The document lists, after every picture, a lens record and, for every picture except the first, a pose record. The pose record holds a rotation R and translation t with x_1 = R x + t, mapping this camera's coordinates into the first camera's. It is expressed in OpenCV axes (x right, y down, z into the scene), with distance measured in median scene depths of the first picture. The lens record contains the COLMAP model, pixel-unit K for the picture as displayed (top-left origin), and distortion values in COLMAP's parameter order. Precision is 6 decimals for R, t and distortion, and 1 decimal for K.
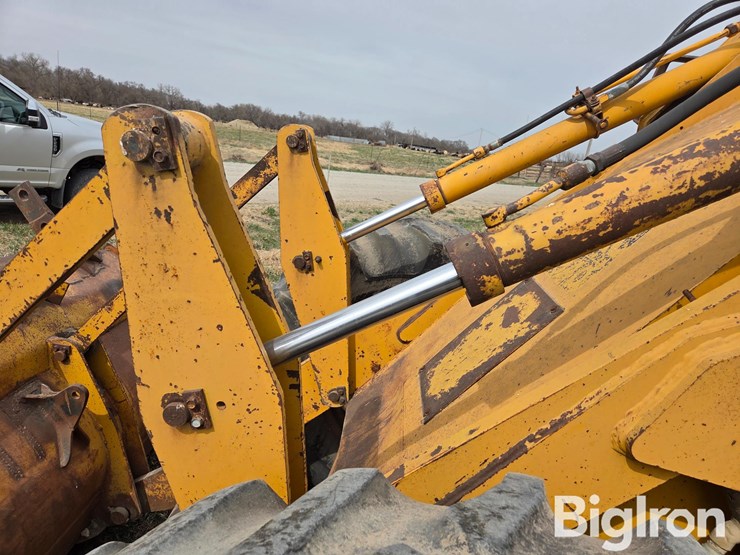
lens RADIAL K [[496.7, 0, 365.2], [0, 496.7, 290.3], [0, 0, 1]] dist [0.059719, -0.048687]
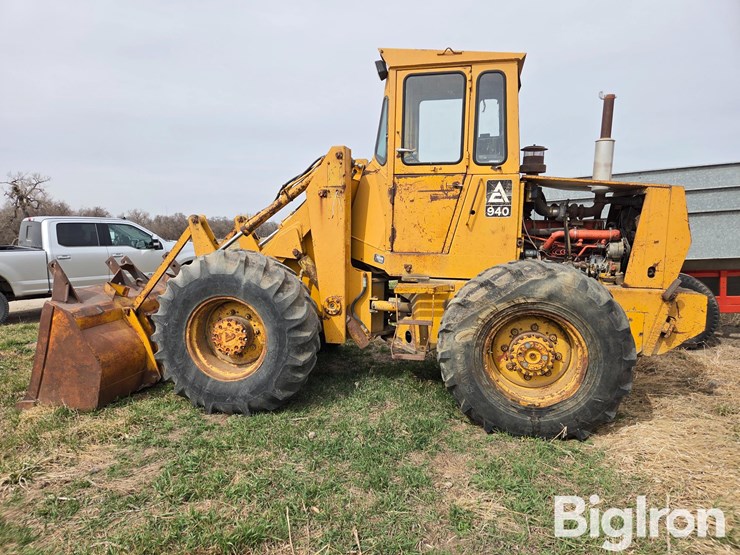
lens RADIAL K [[496.7, 0, 365.5], [0, 496.7, 277.4], [0, 0, 1]] dist [0.059719, -0.048687]
pose [[0.975963, -0.163845, -0.143706, 0.950820], [0.131372, 0.968415, -0.211929, 0.782269], [0.173891, 0.187956, 0.966661, -1.776984]]
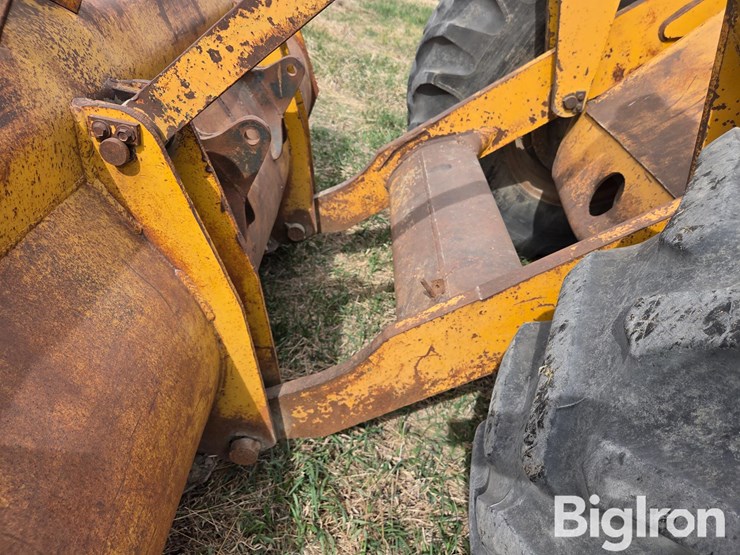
lens RADIAL K [[496.7, 0, 368.0], [0, 496.7, 288.6], [0, 0, 1]] dist [0.059719, -0.048687]
pose [[0.993351, 0.031132, 0.110833, -0.463895], [-0.068207, 0.934728, 0.348758, 0.216191], [-0.092741, -0.353999, 0.930636, 0.088802]]
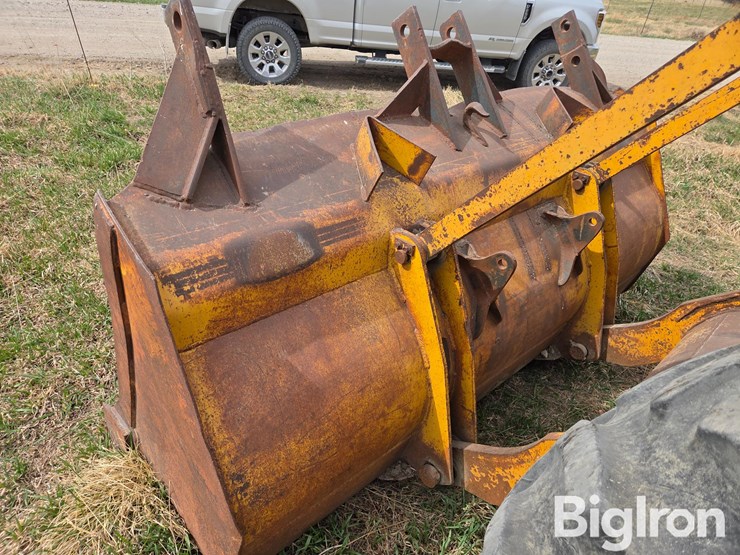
lens RADIAL K [[496.7, 0, 359.8], [0, 496.7, 289.0], [0, 0, 1]] dist [0.059719, -0.048687]
pose [[0.724779, 0.305098, -0.617746, -0.216784], [-0.180644, 0.949392, 0.256950, 0.141034], [0.664878, -0.074640, 0.743214, -0.064117]]
